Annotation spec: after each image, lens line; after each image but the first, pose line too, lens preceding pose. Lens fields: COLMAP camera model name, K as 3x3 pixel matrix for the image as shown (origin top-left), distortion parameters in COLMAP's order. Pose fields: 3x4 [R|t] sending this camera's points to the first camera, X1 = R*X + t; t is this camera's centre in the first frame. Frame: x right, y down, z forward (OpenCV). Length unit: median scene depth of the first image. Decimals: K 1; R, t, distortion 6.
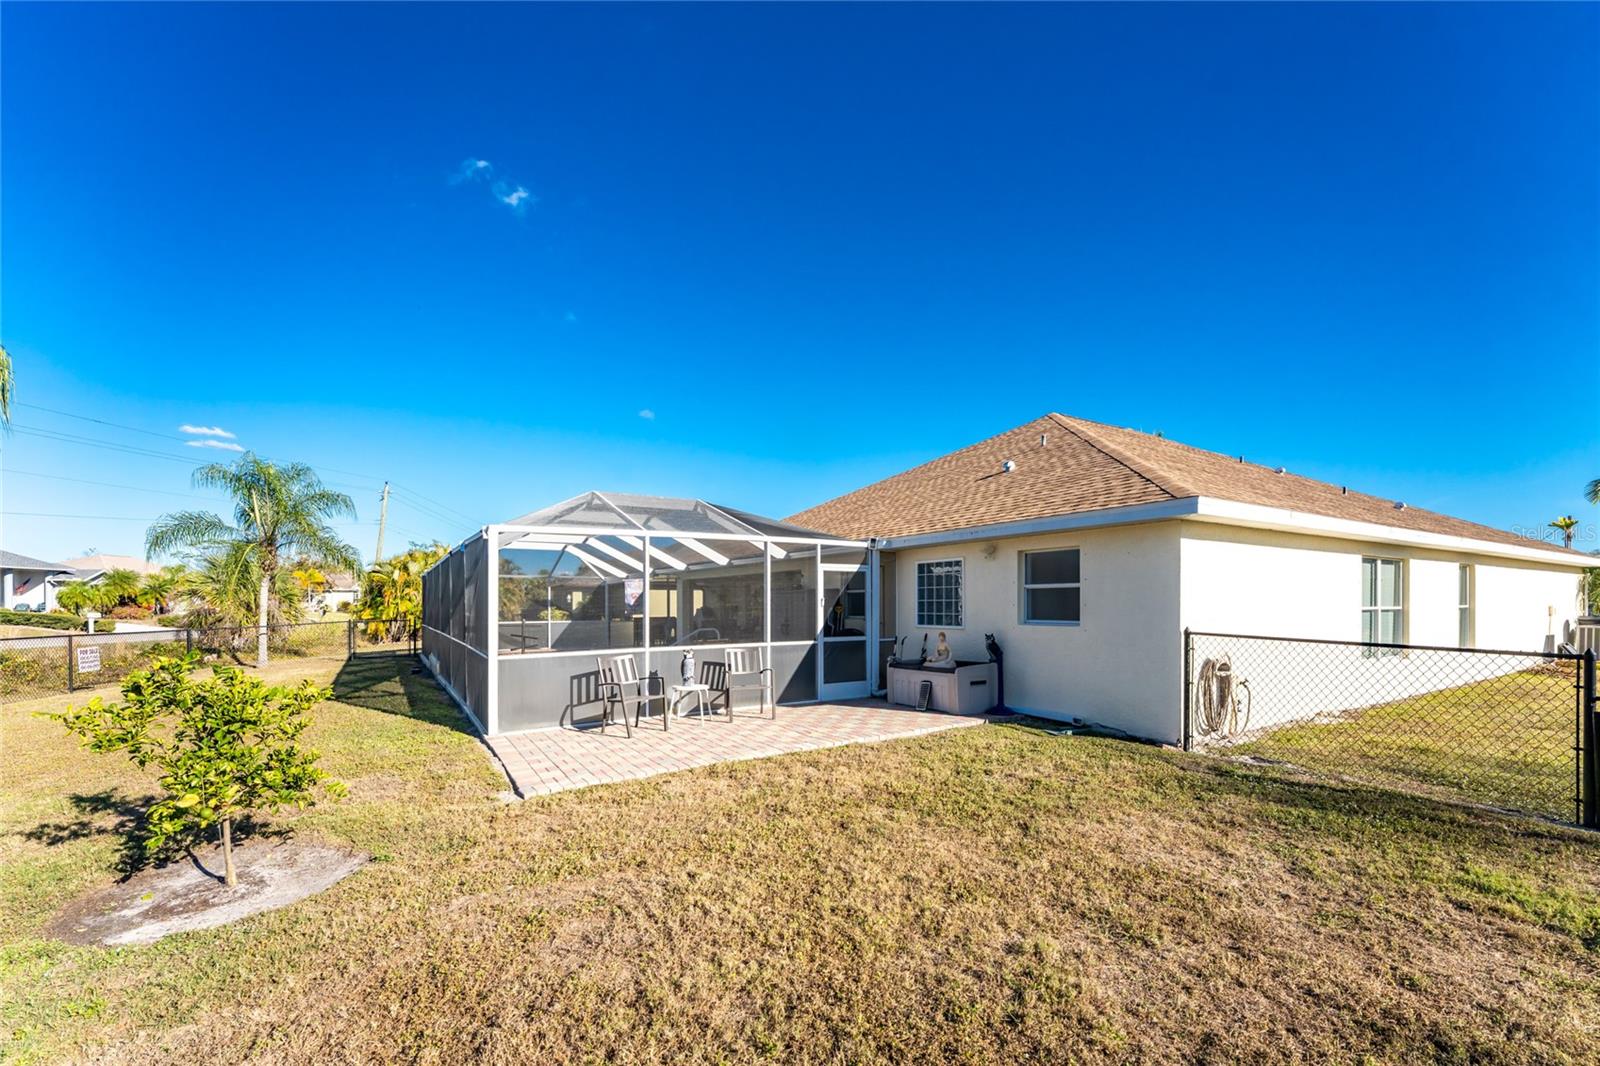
lens RADIAL K [[661.7, 0, 759.5], [0, 661.7, 583.7], [0, 0, 1]] dist [0.002574, 0.000222]
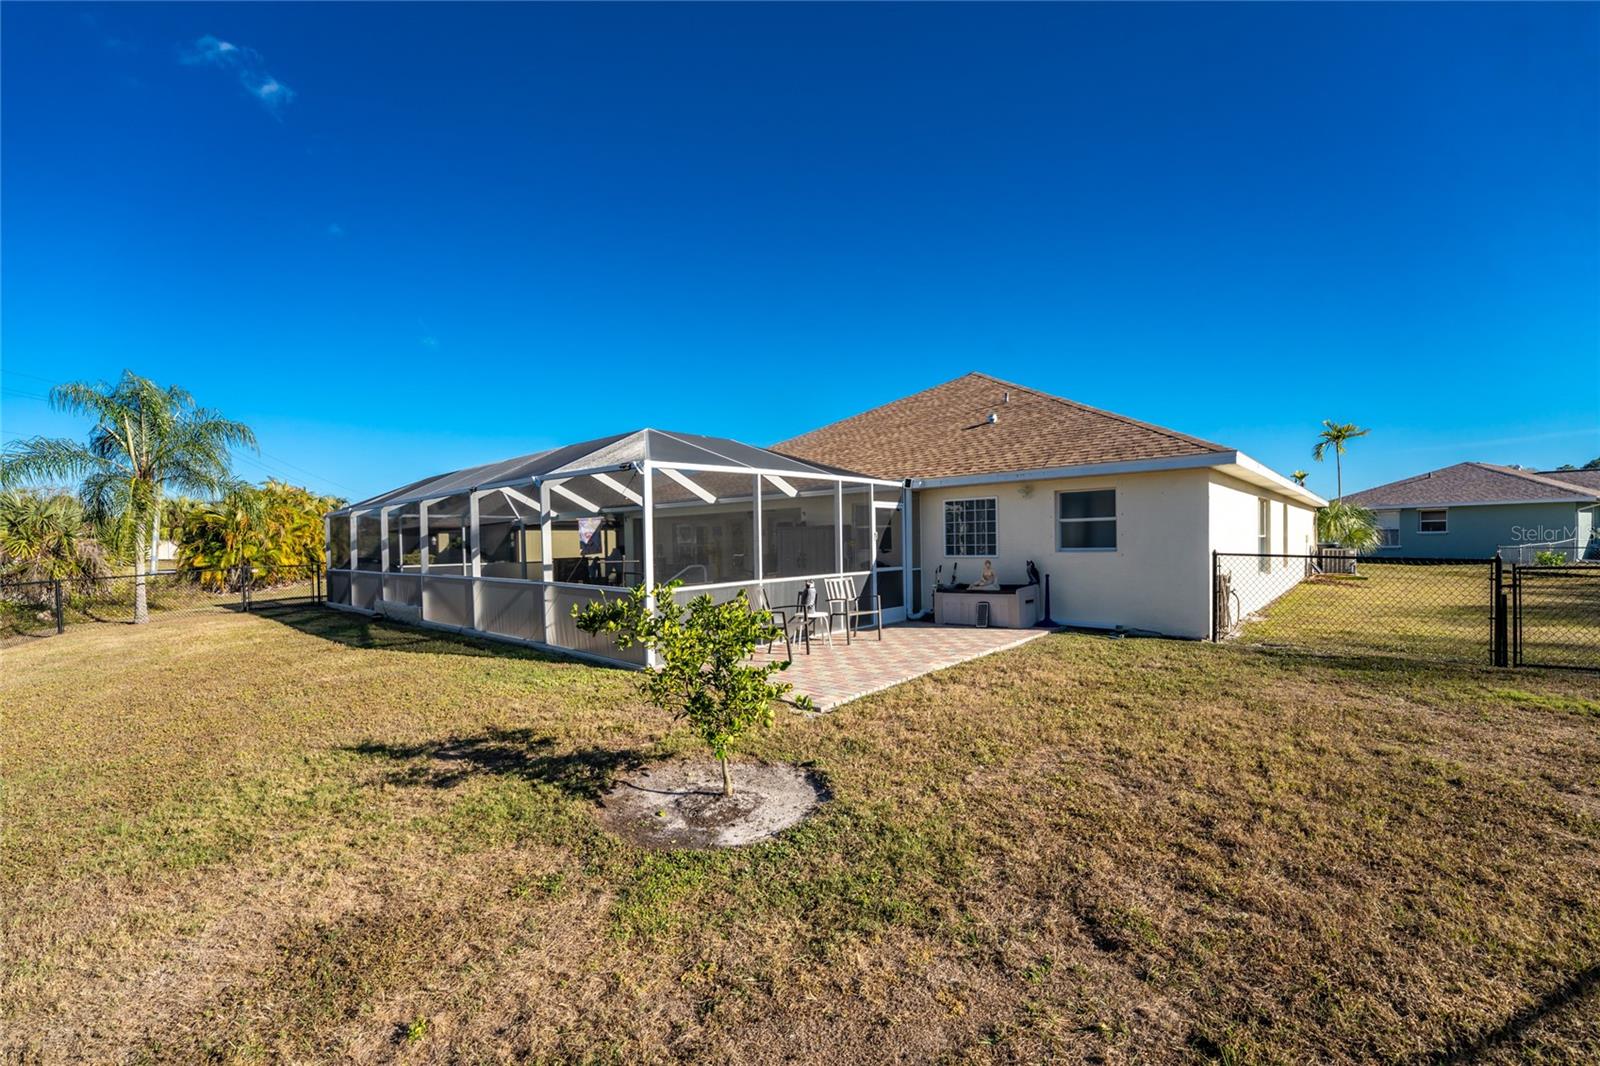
lens RADIAL K [[665.7, 0, 764.2], [0, 665.7, 524.6], [0, 0, 1]] dist [-0.001220, -0.000412]
pose [[0.961800, -0.005369, 0.273699, -0.413338], [0.005151, 0.999986, 0.001513, 0.006559], [-0.273703, -0.000045, 0.961814, -0.020694]]
